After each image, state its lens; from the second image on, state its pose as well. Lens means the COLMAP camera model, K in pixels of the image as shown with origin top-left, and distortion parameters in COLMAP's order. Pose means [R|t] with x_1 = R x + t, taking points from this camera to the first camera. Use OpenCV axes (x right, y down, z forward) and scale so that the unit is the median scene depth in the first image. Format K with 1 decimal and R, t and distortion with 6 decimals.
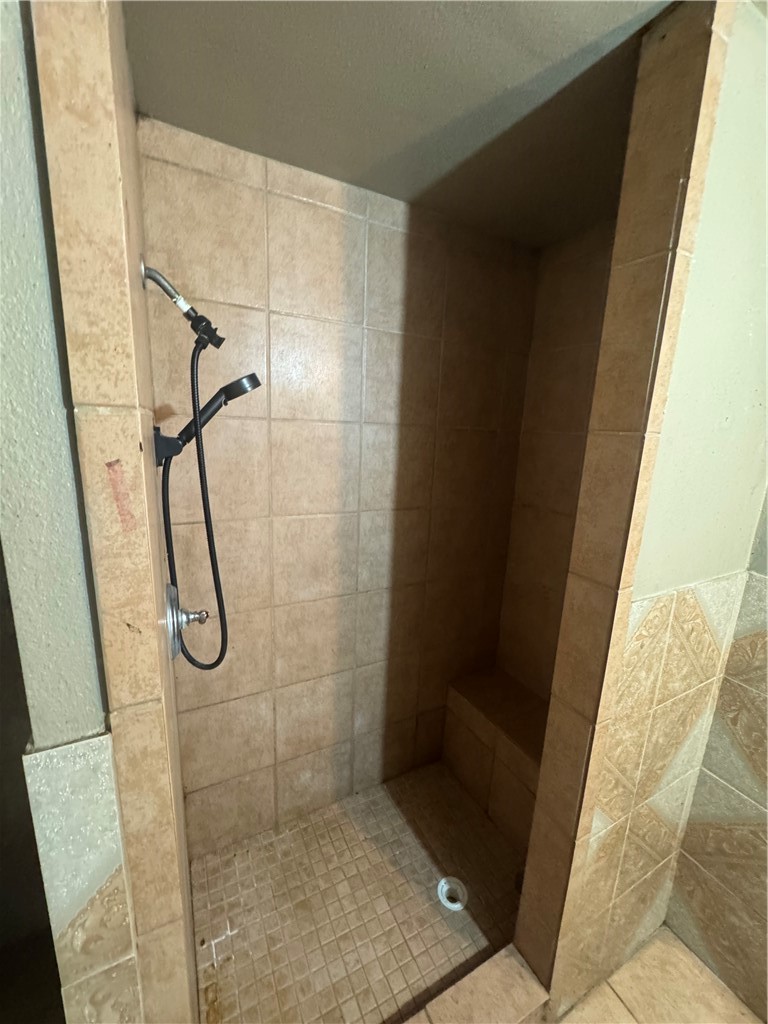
lens RADIAL K [[412.1, 0, 384.6], [0, 412.1, 509.7], [0, 0, 1]] dist [-0.001784, -0.001265]
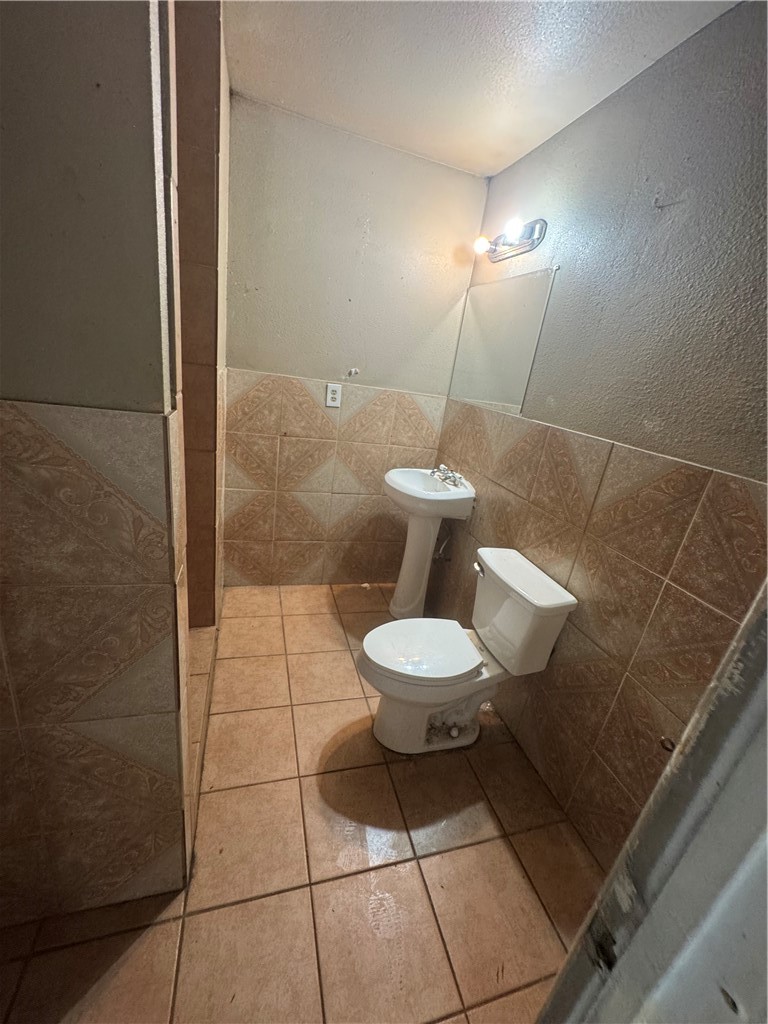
lens RADIAL K [[412.1, 0, 382.5], [0, 412.1, 513.1], [0, 0, 1]] dist [-0.001784, -0.001265]
pose [[0.197478, -0.348971, 0.916090, -0.821325], [0.061676, 0.937064, 0.343666, 0.163426], [-0.978365, -0.011366, 0.206573, -0.045103]]
